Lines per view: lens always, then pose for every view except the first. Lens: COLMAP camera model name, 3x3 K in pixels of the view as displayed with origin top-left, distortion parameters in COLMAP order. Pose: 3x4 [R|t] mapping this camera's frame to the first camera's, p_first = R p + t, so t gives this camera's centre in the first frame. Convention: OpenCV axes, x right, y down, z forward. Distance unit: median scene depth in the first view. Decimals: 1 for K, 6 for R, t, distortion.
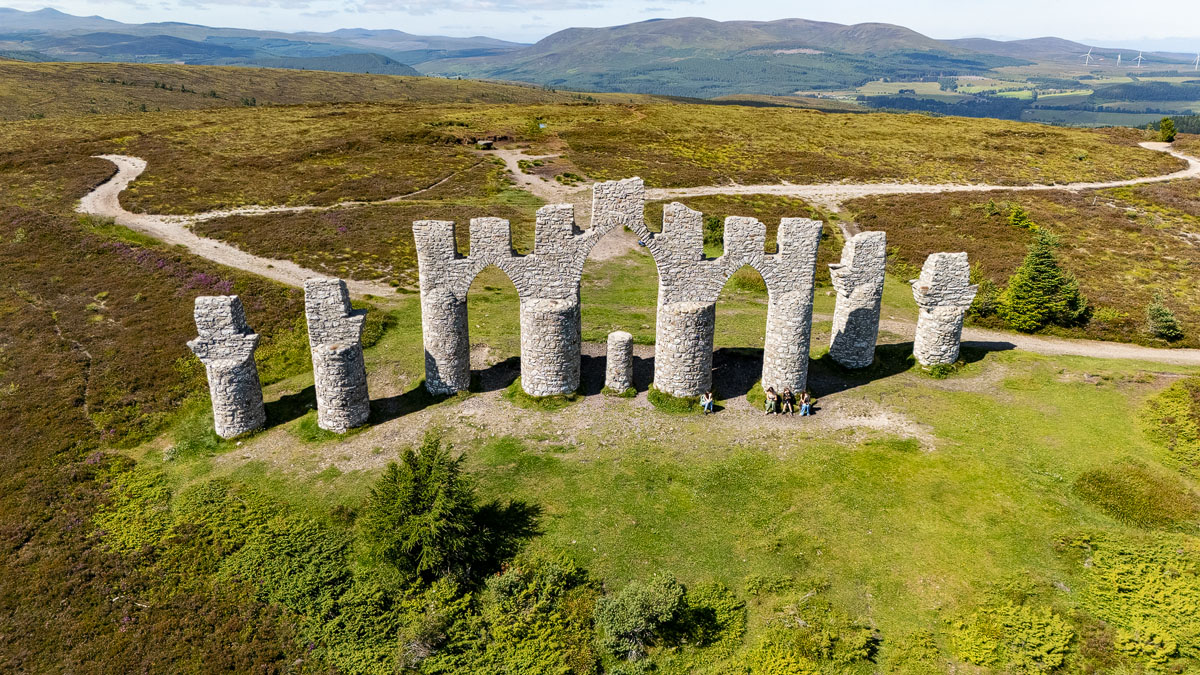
lens RADIAL K [[877.0, 0, 600.7], [0, 877.0, 333.0], [0, 0, 1]] dist [0.051418, -0.041174]
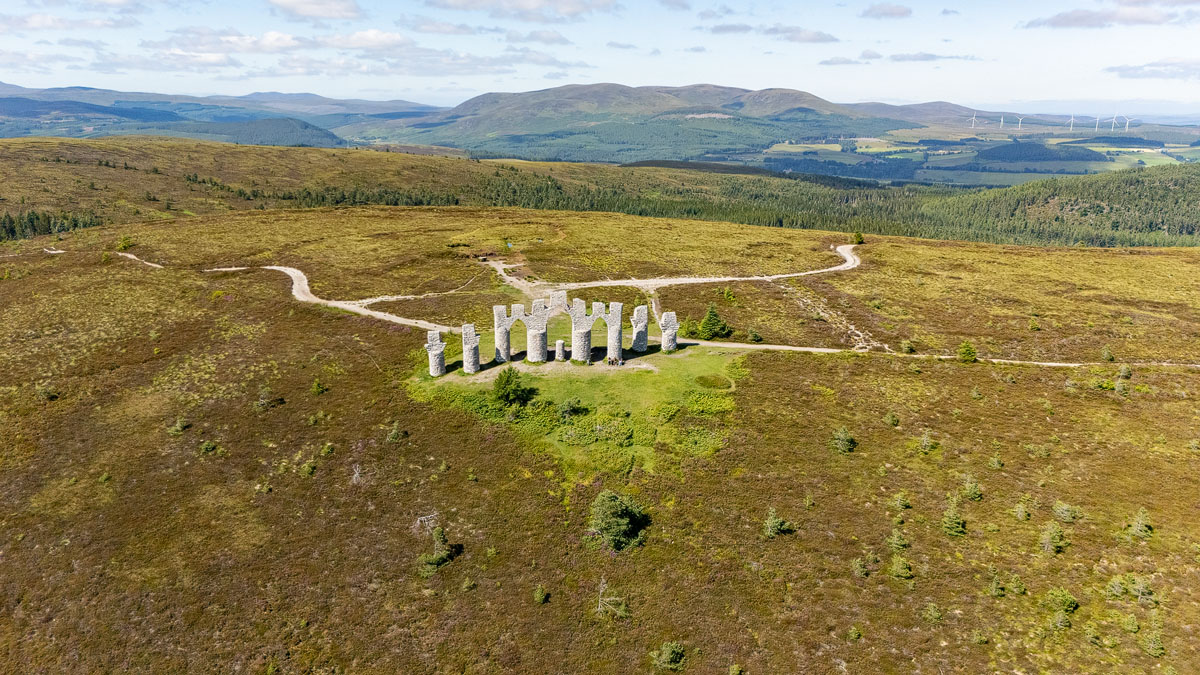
lens RADIAL K [[877.0, 0, 604.4], [0, 877.0, 332.1], [0, 0, 1]] dist [0.051418, -0.041174]
pose [[0.995562, -0.024254, 0.090925, -0.052228], [0.030184, 0.997466, -0.064421, 0.089249], [-0.089133, 0.066880, 0.993772, -1.062320]]
